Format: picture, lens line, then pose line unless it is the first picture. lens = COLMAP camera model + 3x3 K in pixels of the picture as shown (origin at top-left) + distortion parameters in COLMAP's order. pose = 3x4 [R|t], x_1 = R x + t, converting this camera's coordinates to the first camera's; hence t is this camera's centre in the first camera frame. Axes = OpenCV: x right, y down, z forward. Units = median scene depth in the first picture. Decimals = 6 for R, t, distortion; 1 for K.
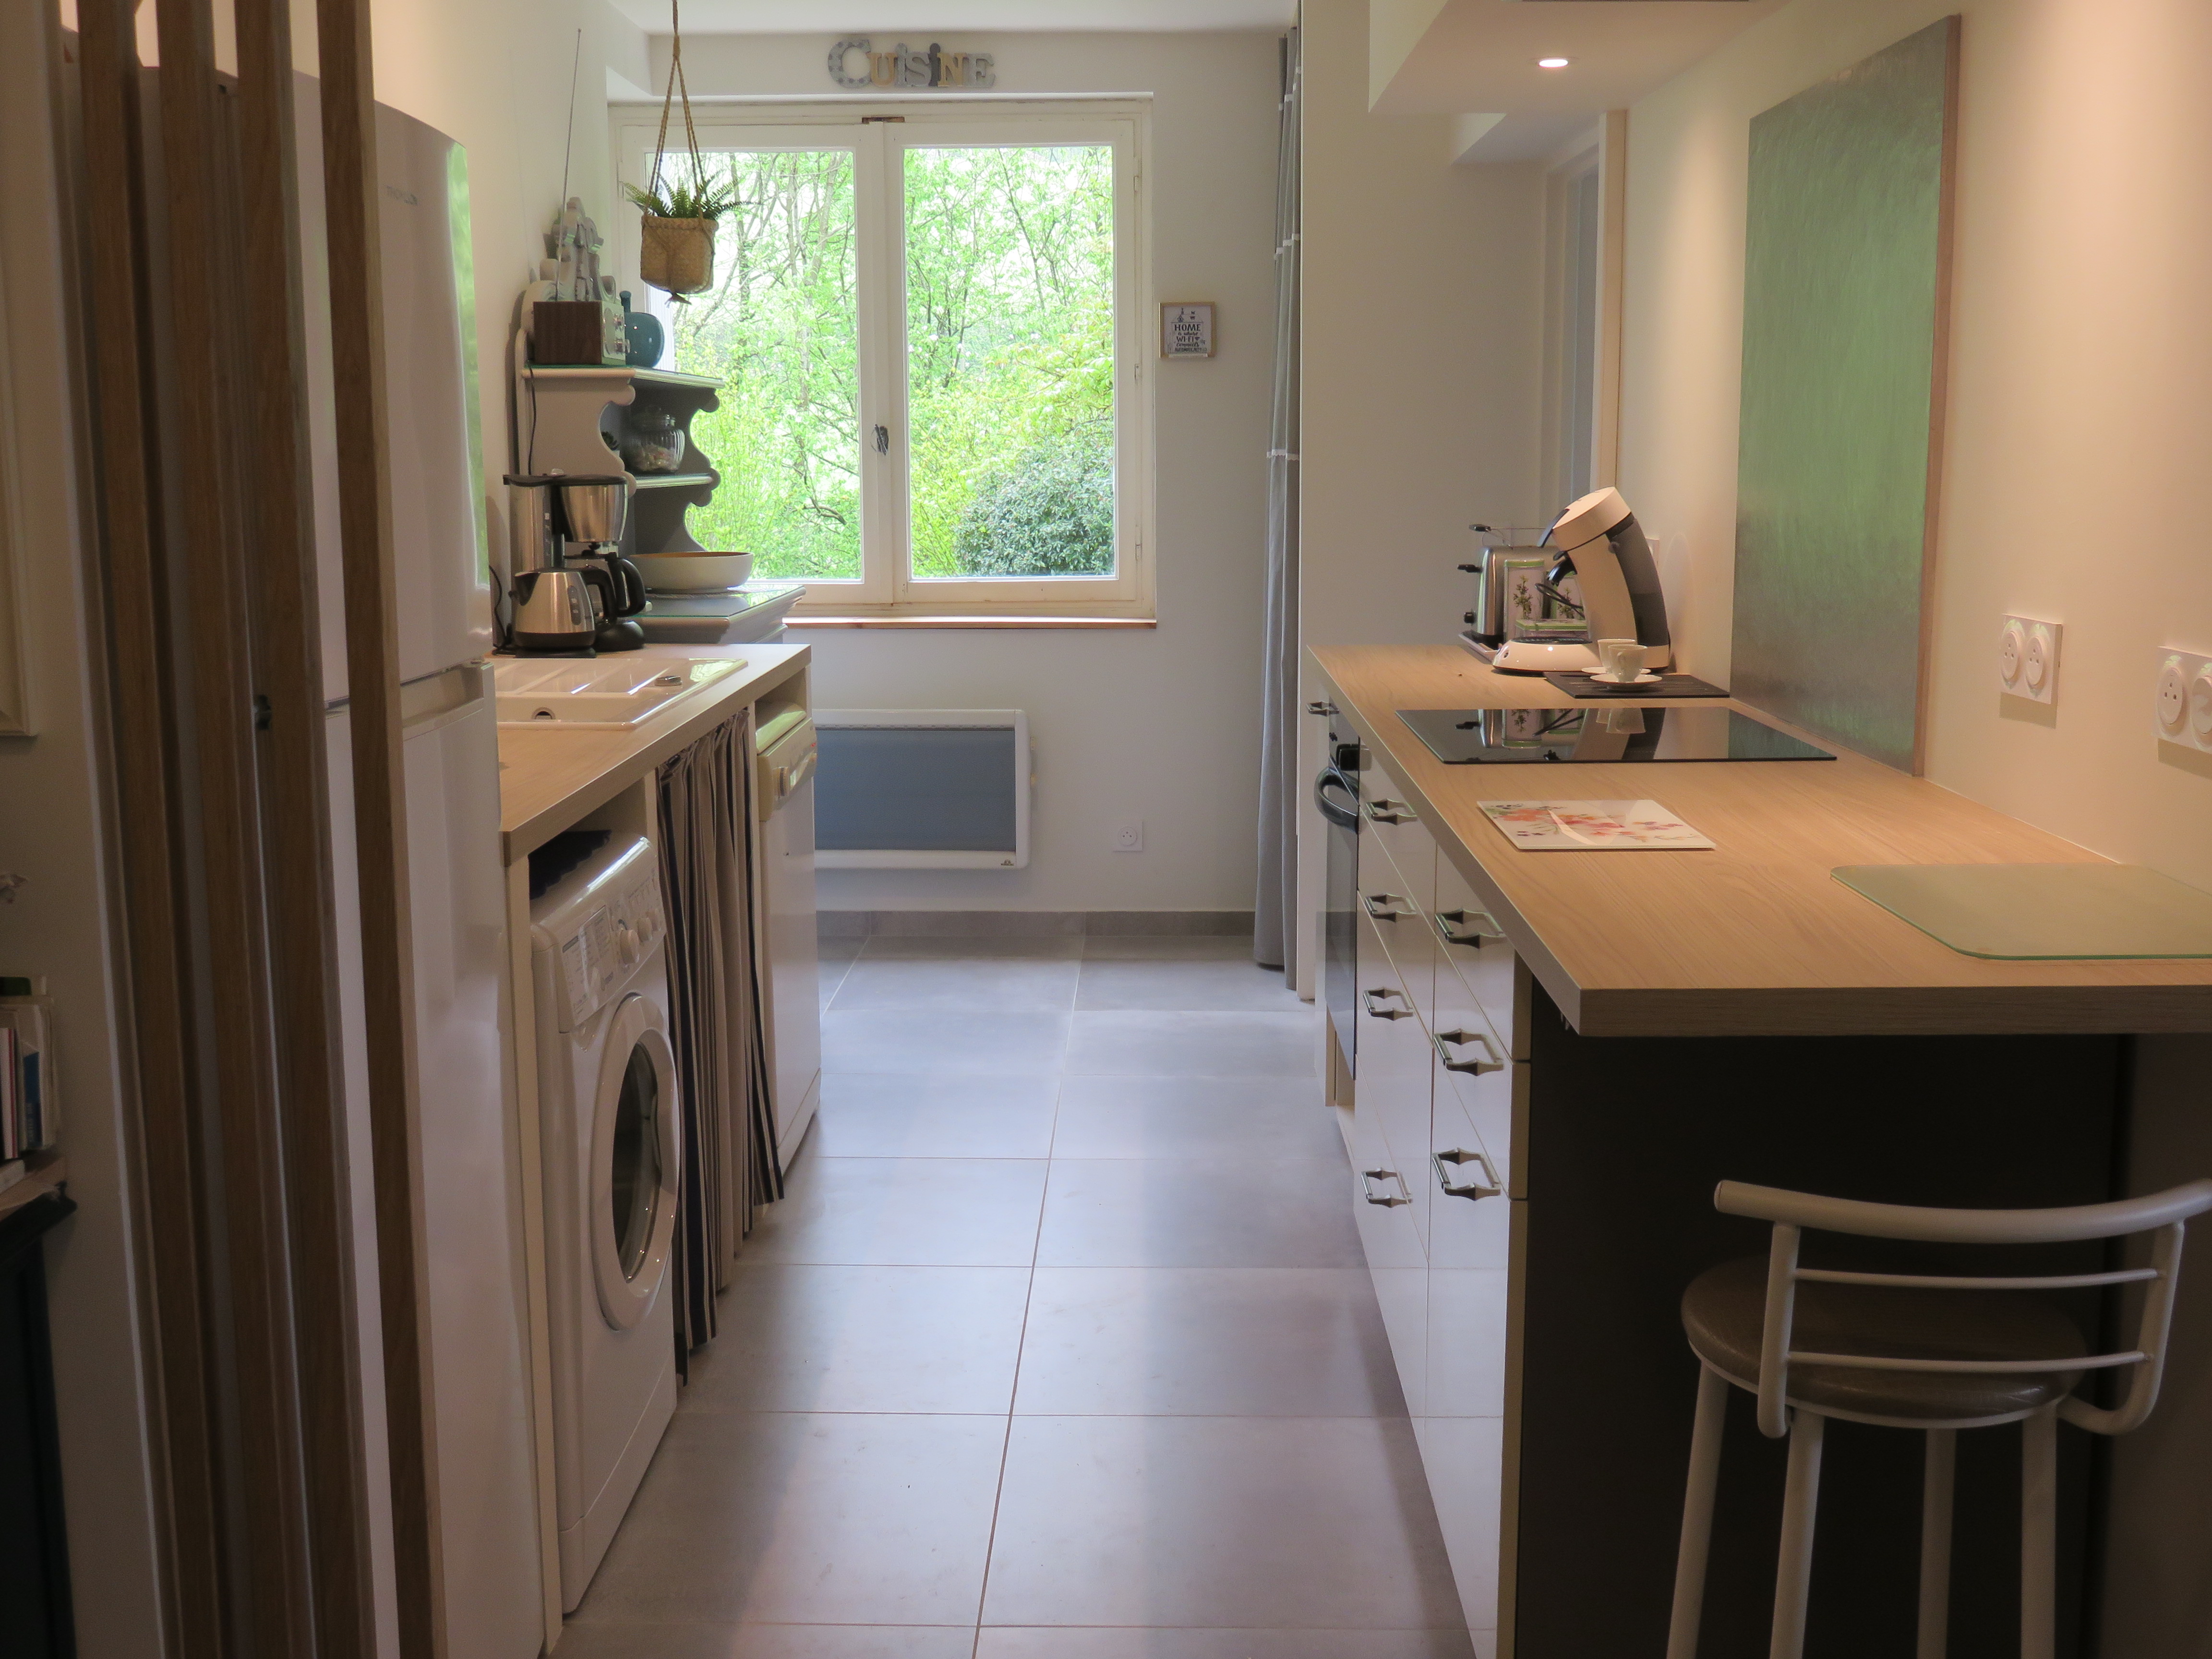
lens RADIAL K [[2350.4, 0, 1106.0], [0, 2350.4, 829.5], [0, 0, 1]] dist [-0.056871, -0.001404]
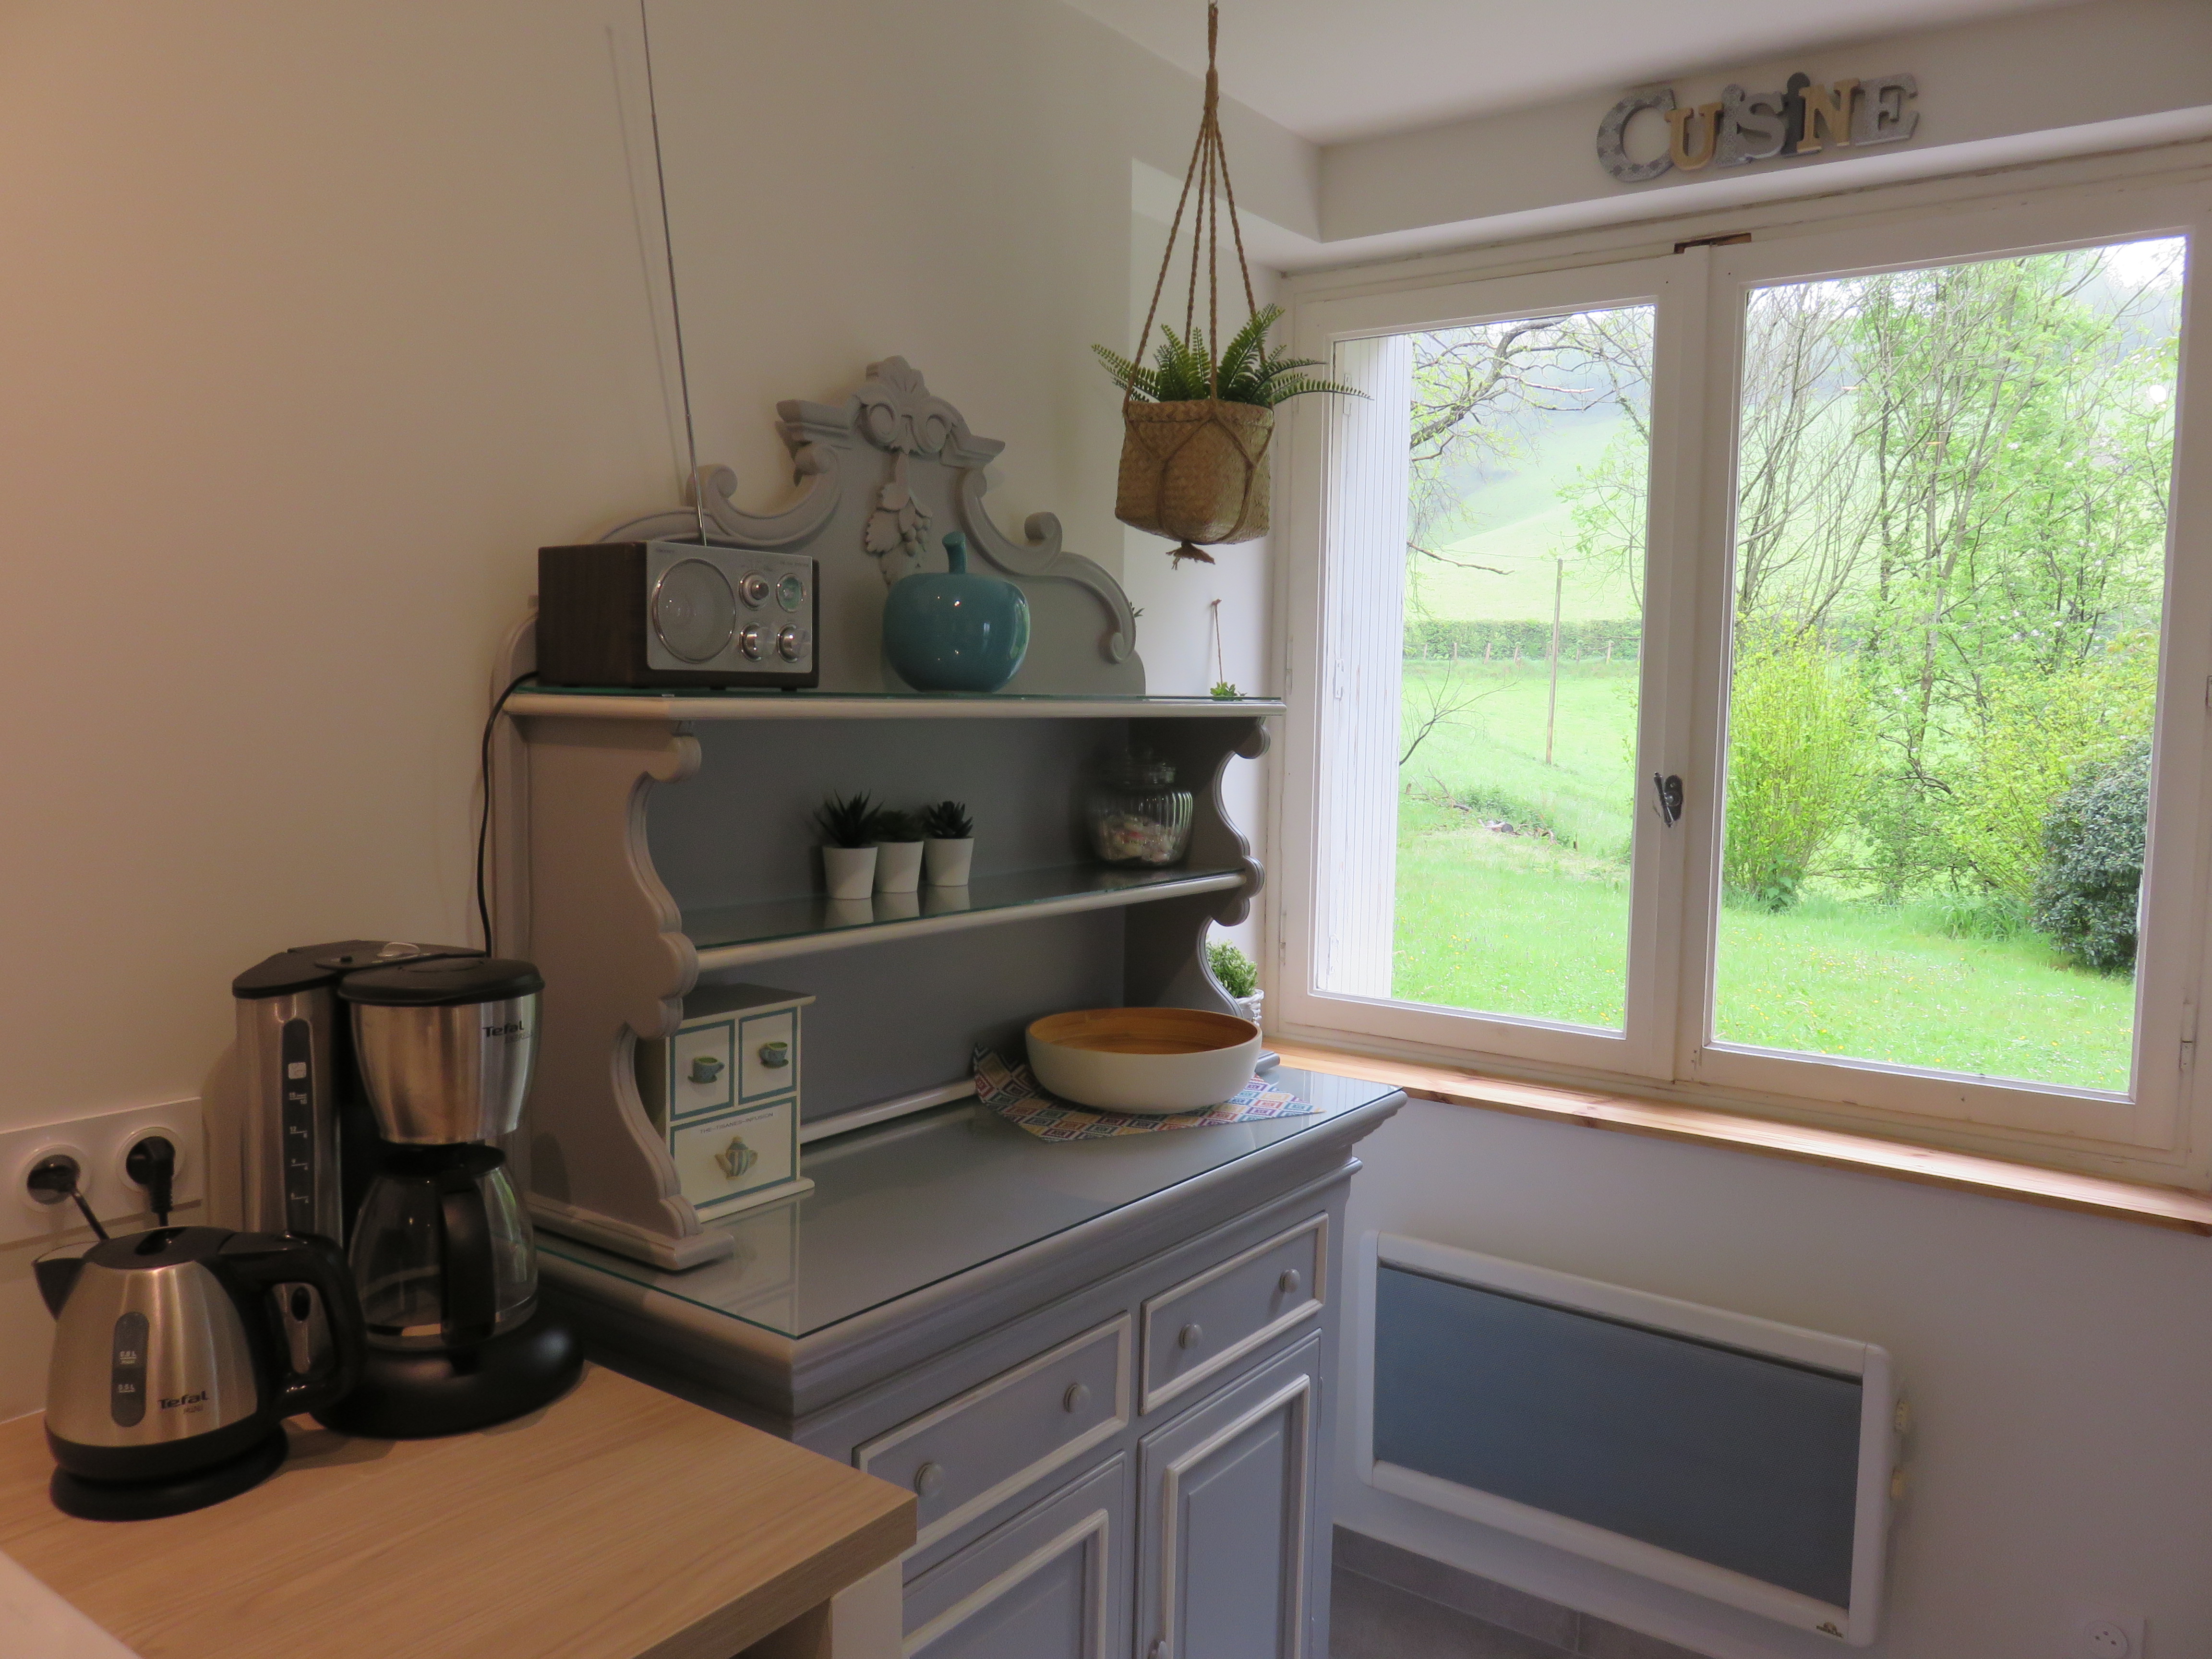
lens RADIAL K [[1656.0, 0, 1112.1], [0, 1656.0, 834.8], [0, 0, 1]] dist [-0.017715, 0.001283]
pose [[0.818902, 0.070226, -0.569621, 0.023825], [-0.115165, 0.992406, -0.043215, -0.130927], [0.562260, 0.100990, 0.820771, 0.621872]]
